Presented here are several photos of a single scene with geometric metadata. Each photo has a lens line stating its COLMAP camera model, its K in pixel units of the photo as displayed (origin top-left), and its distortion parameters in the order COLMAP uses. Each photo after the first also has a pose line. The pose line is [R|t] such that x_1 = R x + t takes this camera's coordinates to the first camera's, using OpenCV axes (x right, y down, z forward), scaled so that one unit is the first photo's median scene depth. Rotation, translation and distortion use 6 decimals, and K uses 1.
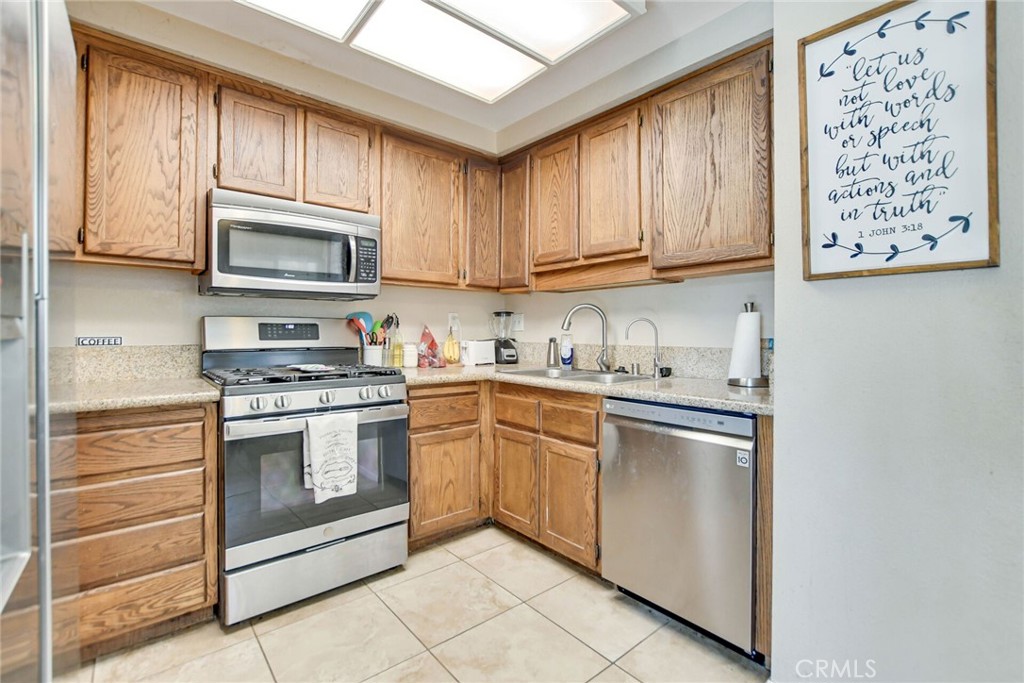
lens RADIAL K [[451.9, 0, 508.5], [0, 451.9, 336.7], [0, 0, 1]] dist [-0.021794, 0.002405]
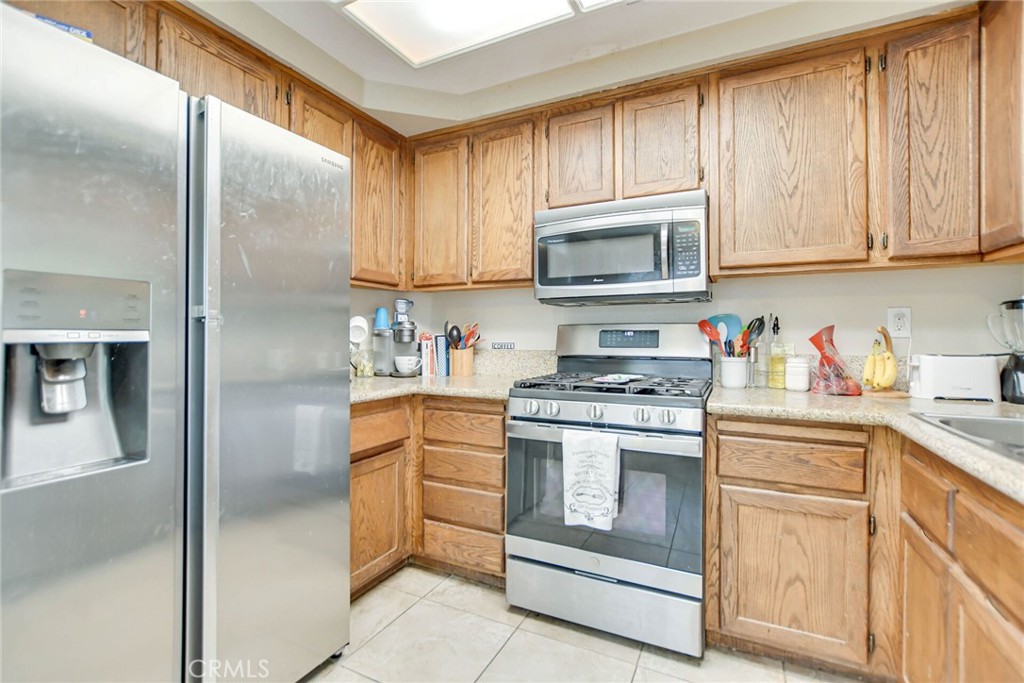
lens RADIAL K [[451.9, 0, 510.7], [0, 451.9, 337.9], [0, 0, 1]] dist [-0.021794, 0.002405]
pose [[0.401114, -0.003677, -0.916021, 0.310601], [-0.011187, 0.999898, -0.008913, -0.002329], [0.915960, 0.013822, 0.401032, 0.425138]]
